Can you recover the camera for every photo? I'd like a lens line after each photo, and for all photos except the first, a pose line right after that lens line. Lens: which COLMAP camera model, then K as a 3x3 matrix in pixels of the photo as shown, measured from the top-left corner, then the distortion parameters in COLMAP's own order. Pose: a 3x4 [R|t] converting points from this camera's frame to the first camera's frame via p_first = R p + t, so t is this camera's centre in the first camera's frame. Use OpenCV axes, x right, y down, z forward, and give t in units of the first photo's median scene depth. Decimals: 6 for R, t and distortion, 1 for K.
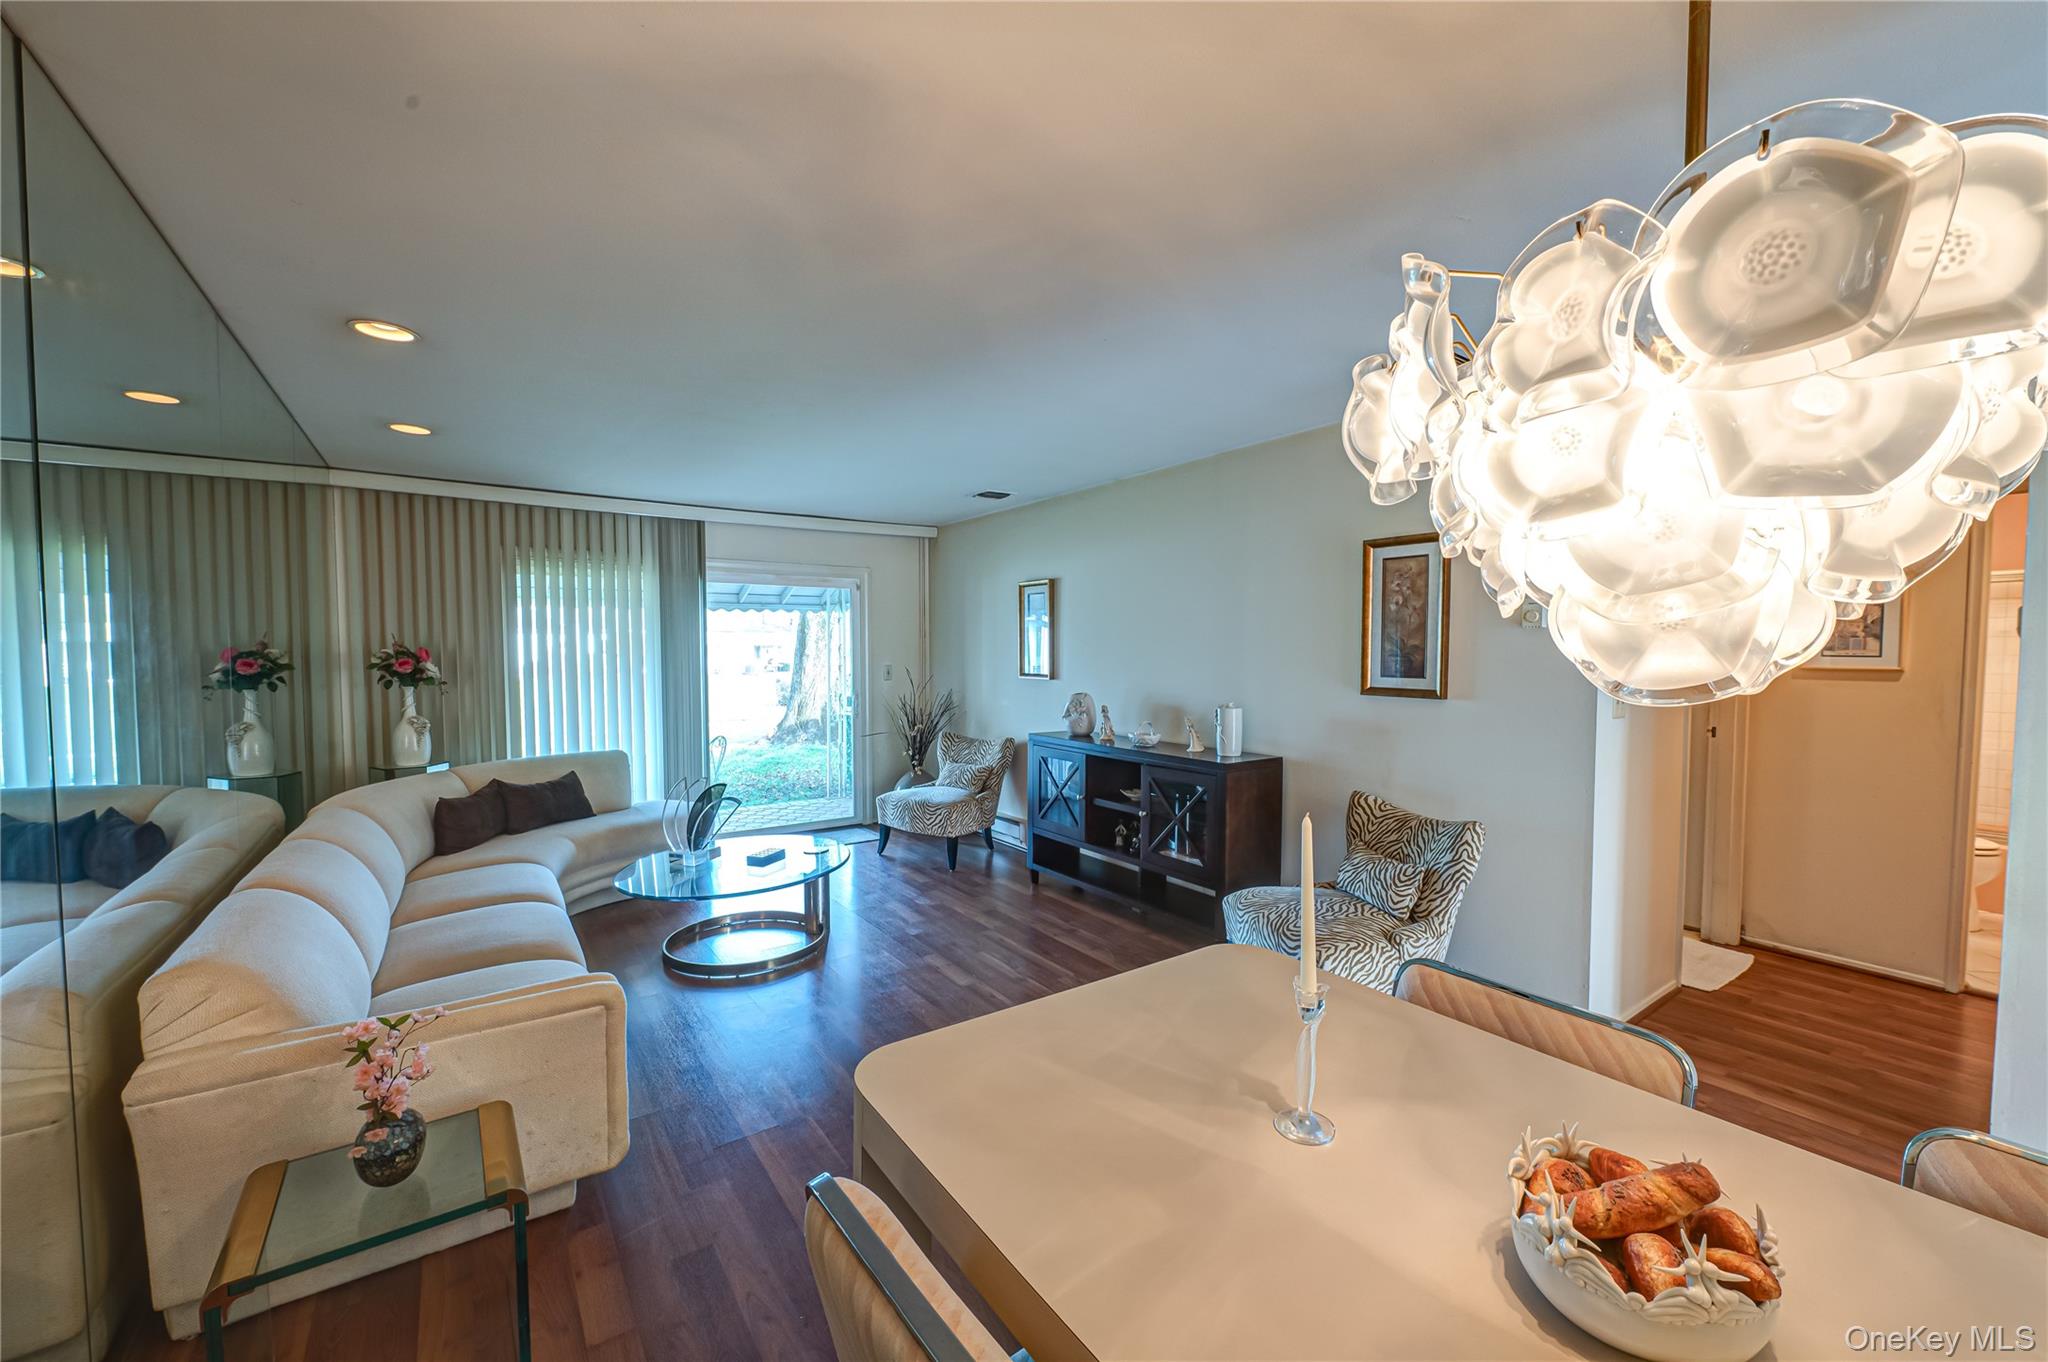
lens RADIAL K [[811.5, 0, 1030.2], [0, 811.5, 687.8], [0, 0, 1]] dist [-0.005978, -0.000581]
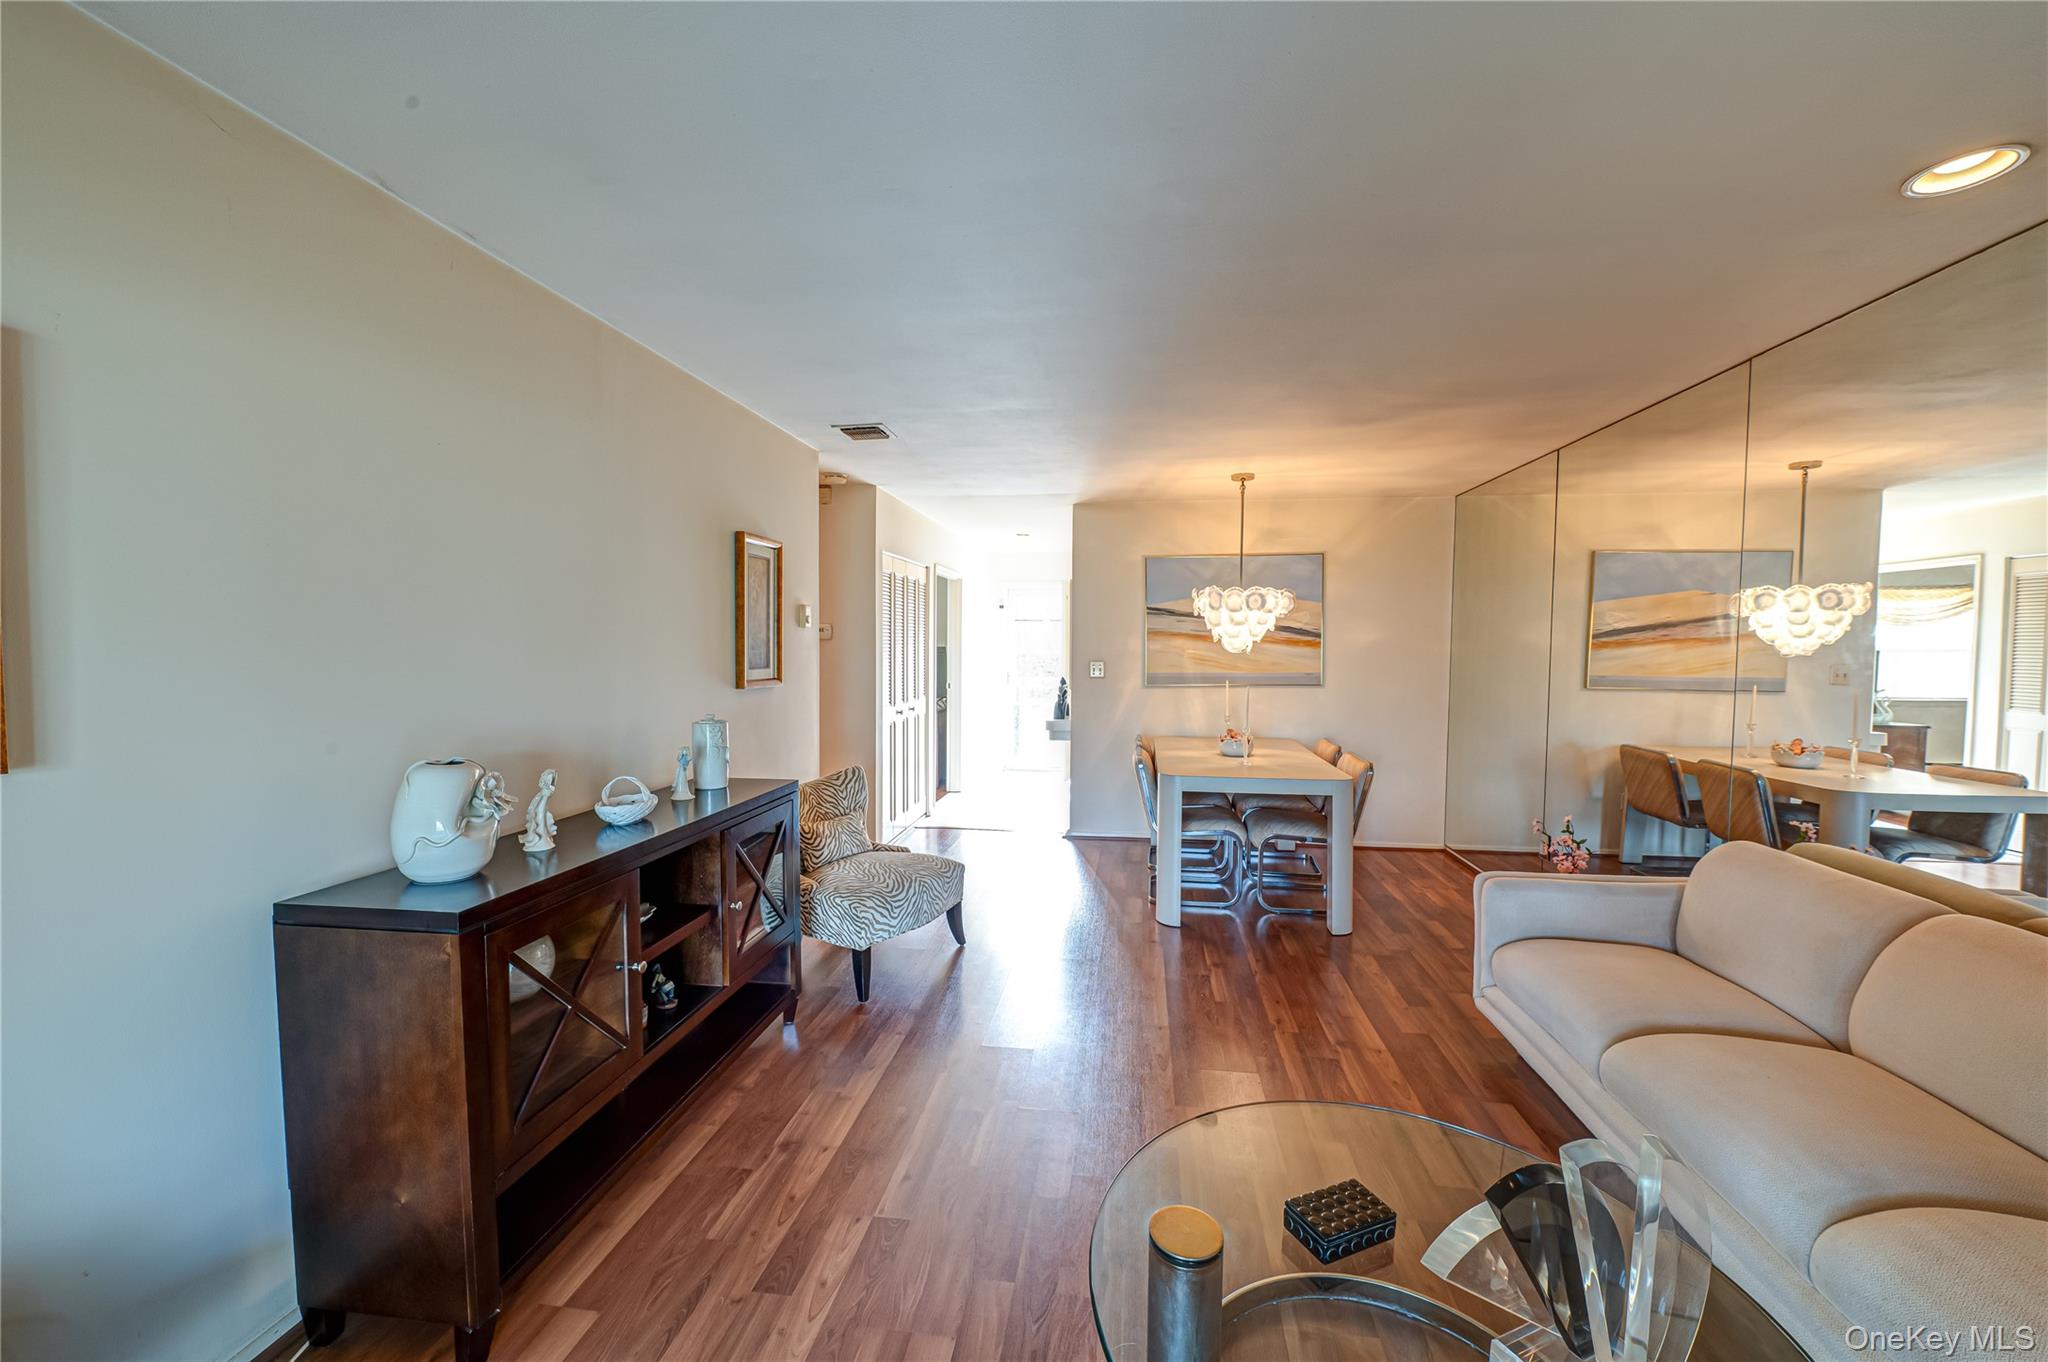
lens RADIAL K [[811.5, 0, 1030.2], [0, 811.5, 687.8], [0, 0, 1]] dist [-0.005978, -0.000581]
pose [[-0.736150, -0.036907, 0.675811, -0.388494], [0.026900, 0.996128, 0.083702, -0.050499], [-0.676284, 0.079796, -0.732307, 1.134668]]
